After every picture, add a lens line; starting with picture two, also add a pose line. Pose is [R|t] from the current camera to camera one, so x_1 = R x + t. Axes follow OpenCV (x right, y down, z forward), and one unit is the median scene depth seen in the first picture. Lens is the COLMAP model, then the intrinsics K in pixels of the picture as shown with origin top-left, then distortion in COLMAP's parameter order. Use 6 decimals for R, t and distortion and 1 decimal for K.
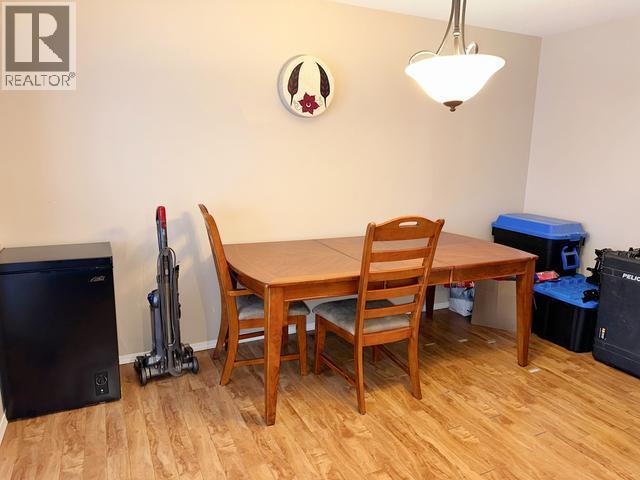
lens RADIAL K [[453.7, 0, 321.8], [0, 453.7, 241.6], [0, 0, 1]] dist [0.049462, -0.043402]
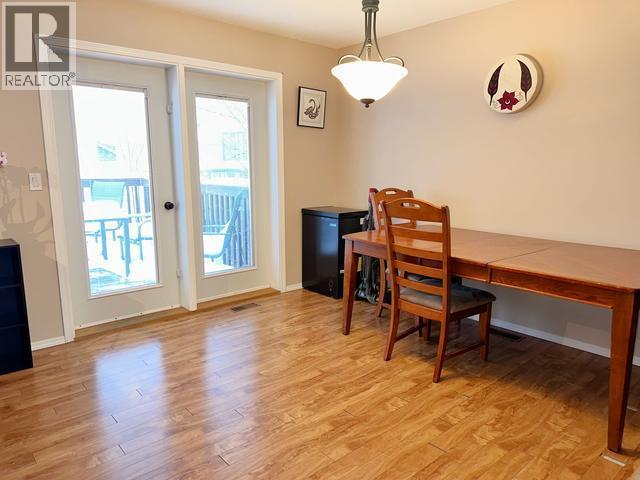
lens RADIAL K [[453.7, 0, 319.6], [0, 453.7, 236.4], [0, 0, 1]] dist [0.049462, -0.043402]
pose [[0.258326, 0.136469, -0.956370, 1.053609], [-0.181064, 0.979268, 0.090829, -0.020534], [0.948938, 0.149700, 0.277680, 0.410280]]
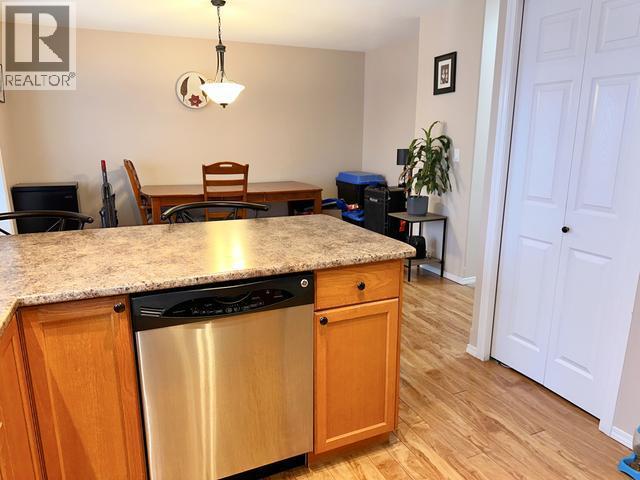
lens RADIAL K [[453.7, 0, 321.7], [0, 453.7, 244.1], [0, 0, 1]] dist [0.049462, -0.043402]
pose [[0.999880, -0.006580, -0.014035, 0.535012], [0.007106, 0.999261, 0.037774, 0.192650], [0.013776, -0.037869, 0.999188, -0.810610]]
